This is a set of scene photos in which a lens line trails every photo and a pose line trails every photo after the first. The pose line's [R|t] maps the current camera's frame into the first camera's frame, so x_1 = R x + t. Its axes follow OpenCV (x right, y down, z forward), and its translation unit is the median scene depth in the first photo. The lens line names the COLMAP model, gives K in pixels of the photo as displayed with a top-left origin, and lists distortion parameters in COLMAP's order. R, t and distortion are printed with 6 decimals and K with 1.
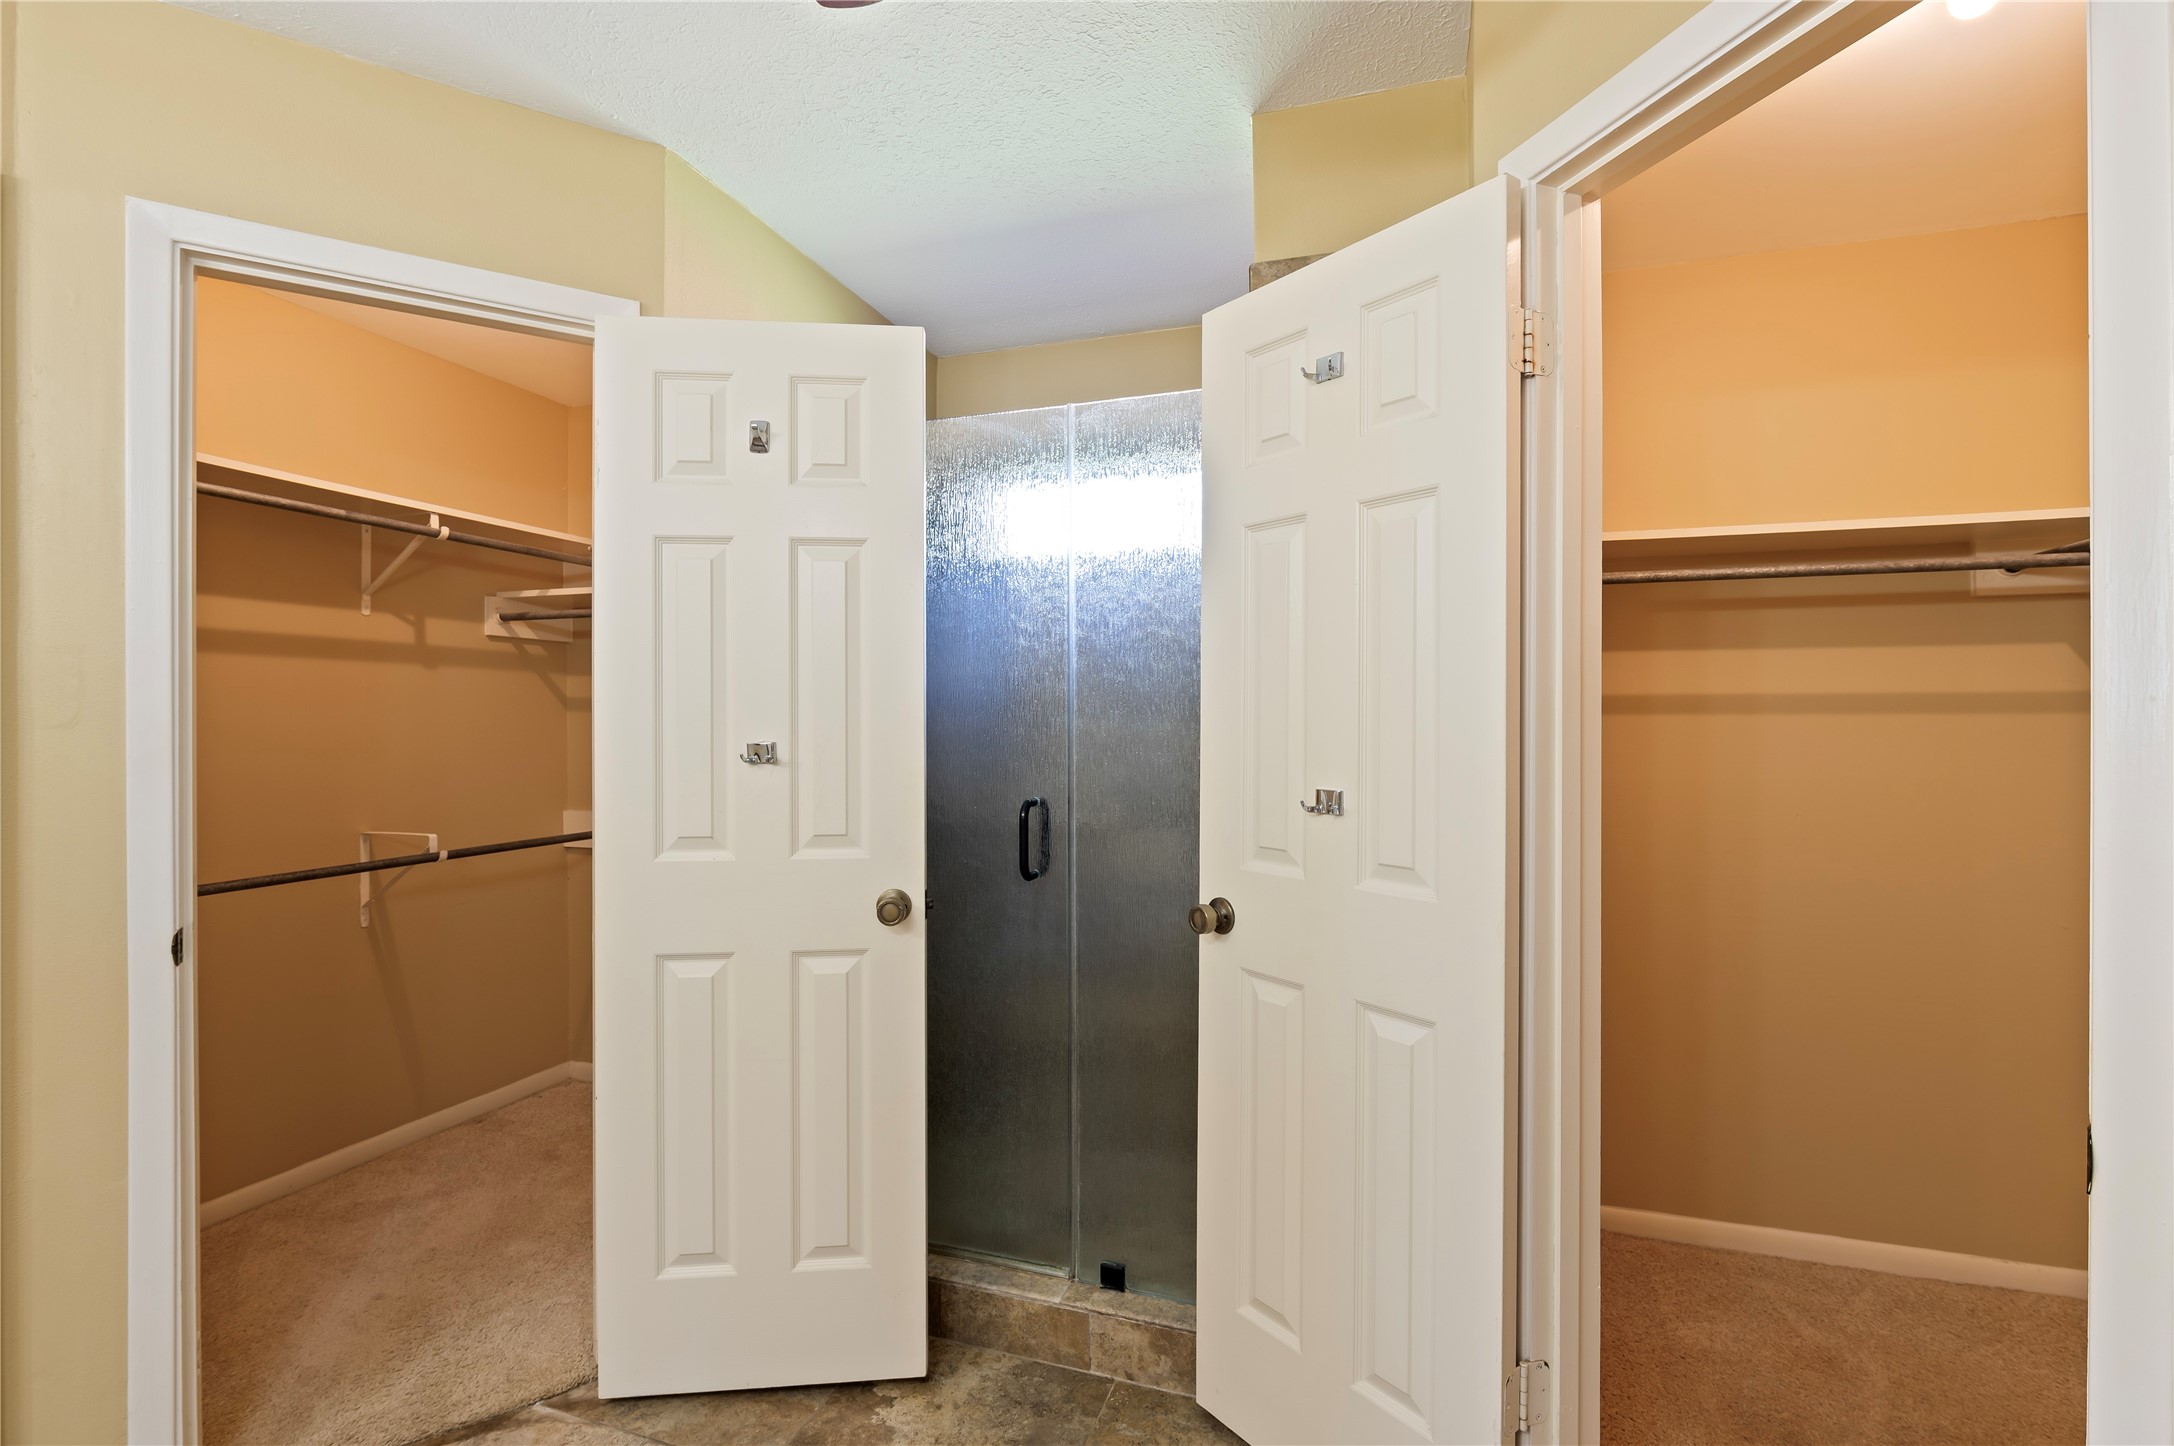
lens RADIAL K [[960.1, 0, 1095.0], [0, 960.1, 720.5], [0, 0, 1]] dist [-0.002116, -0.000254]
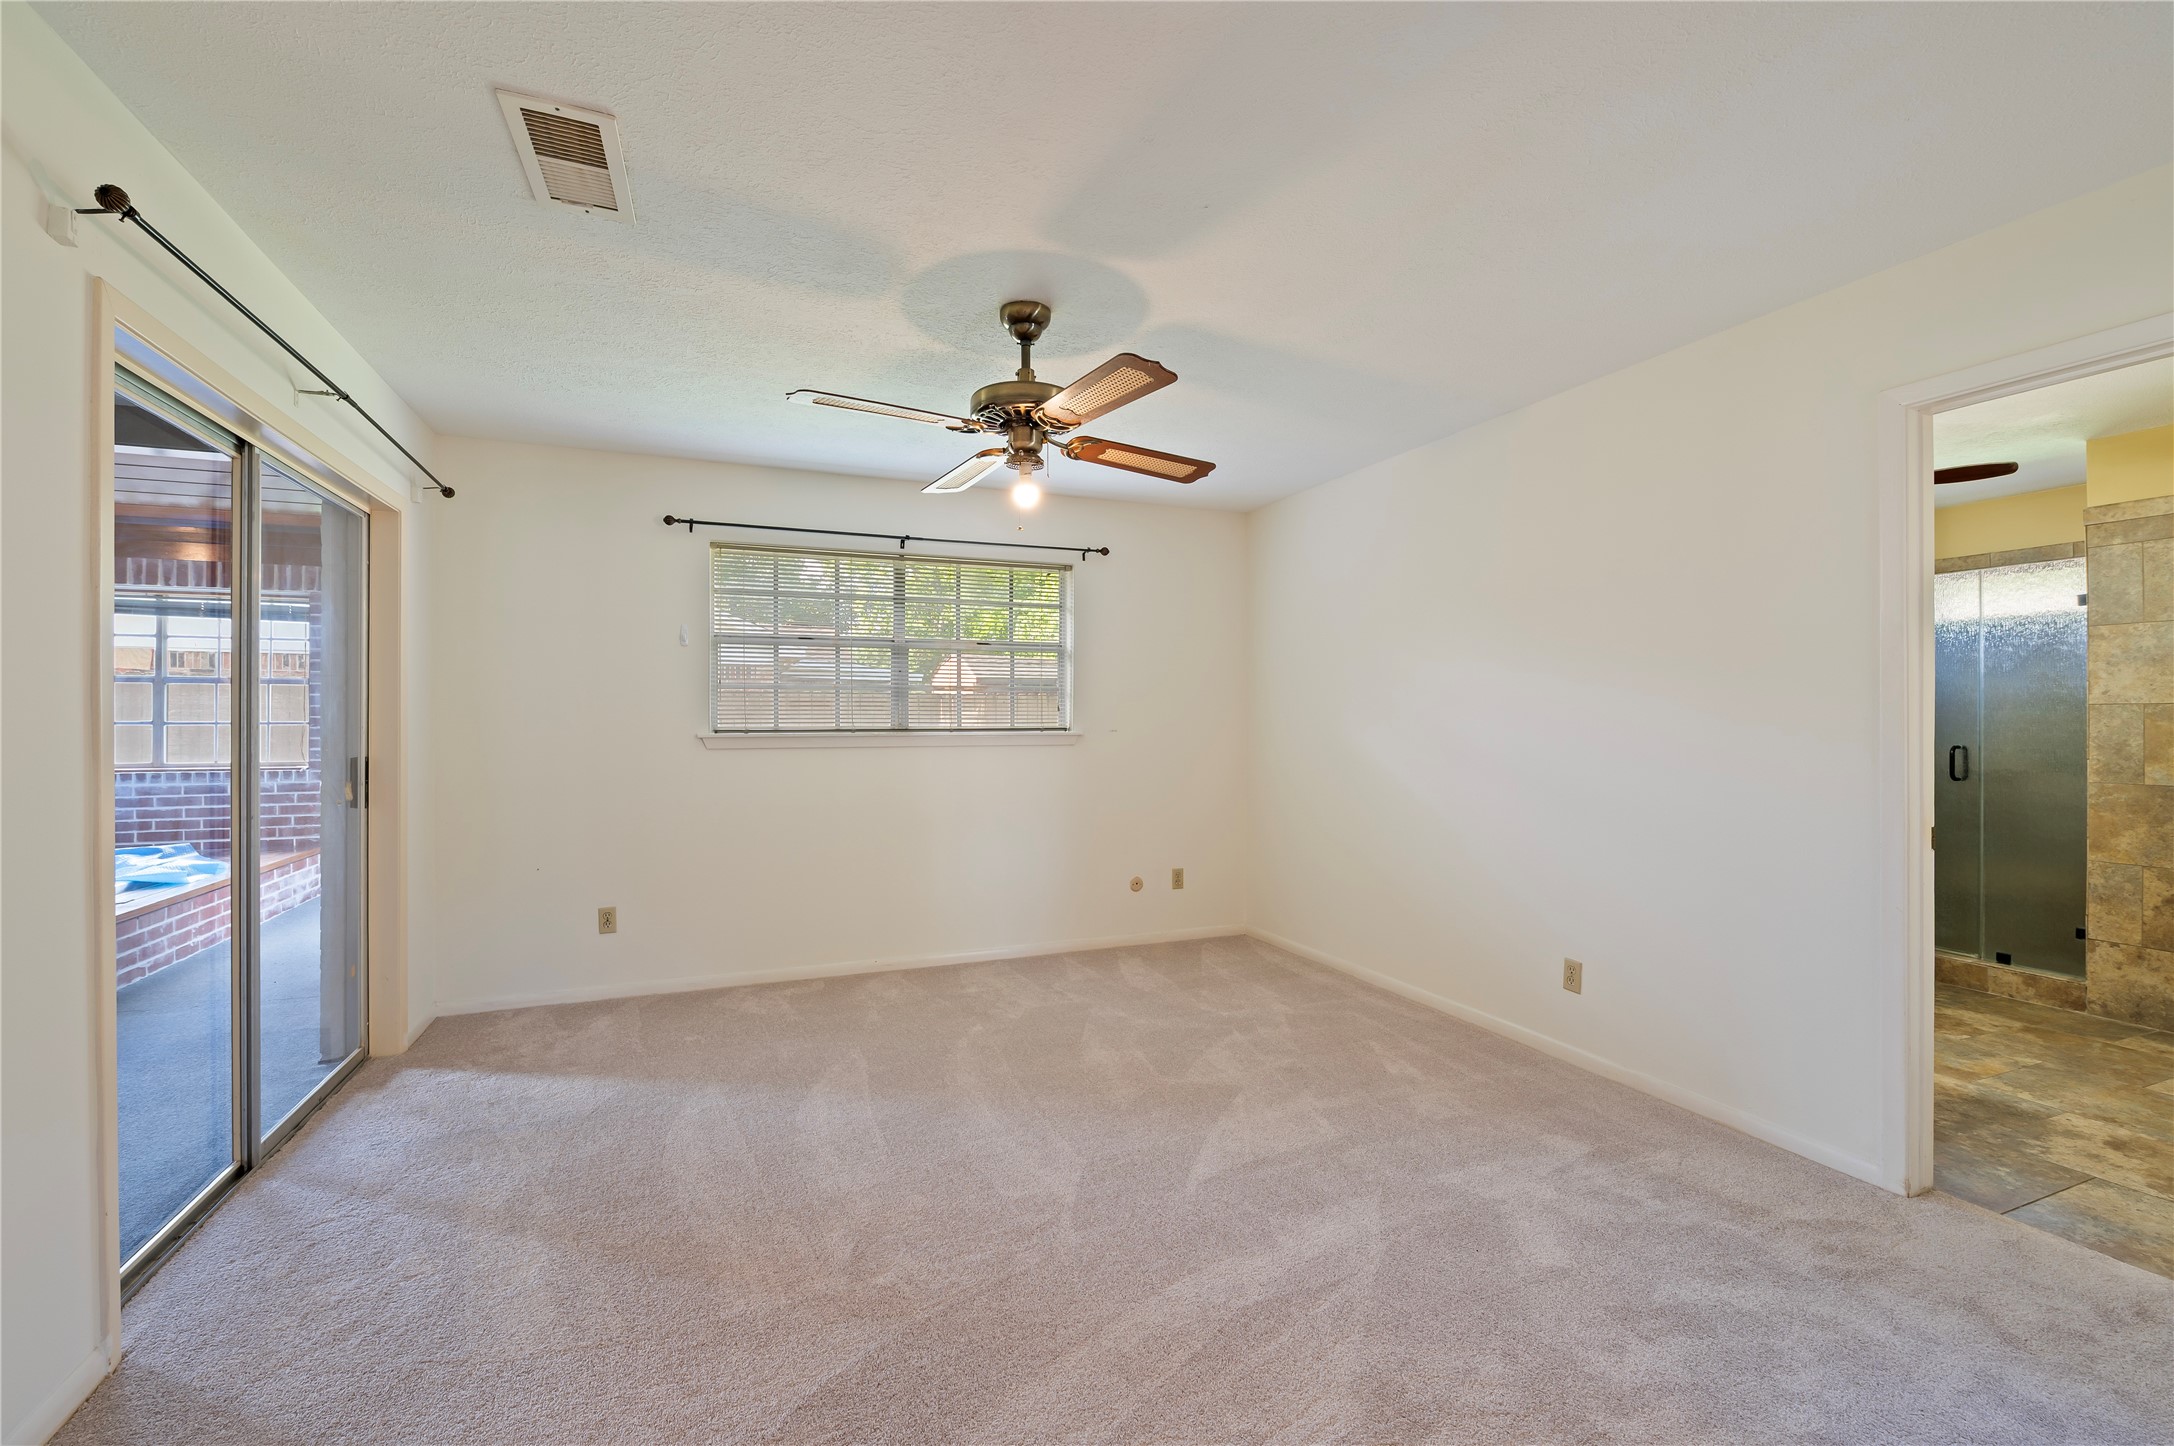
lens RADIAL K [[909.4, 0, 1107.9], [0, 909.4, 719.9], [0, 0, 1]] dist [-0.009455, -0.000043]
pose [[0.645085, 0.000993, -0.764110, 0.281825], [-0.003413, 0.999993, -0.001583, 0.034522], [0.764103, 0.003629, 0.645084, -2.006380]]
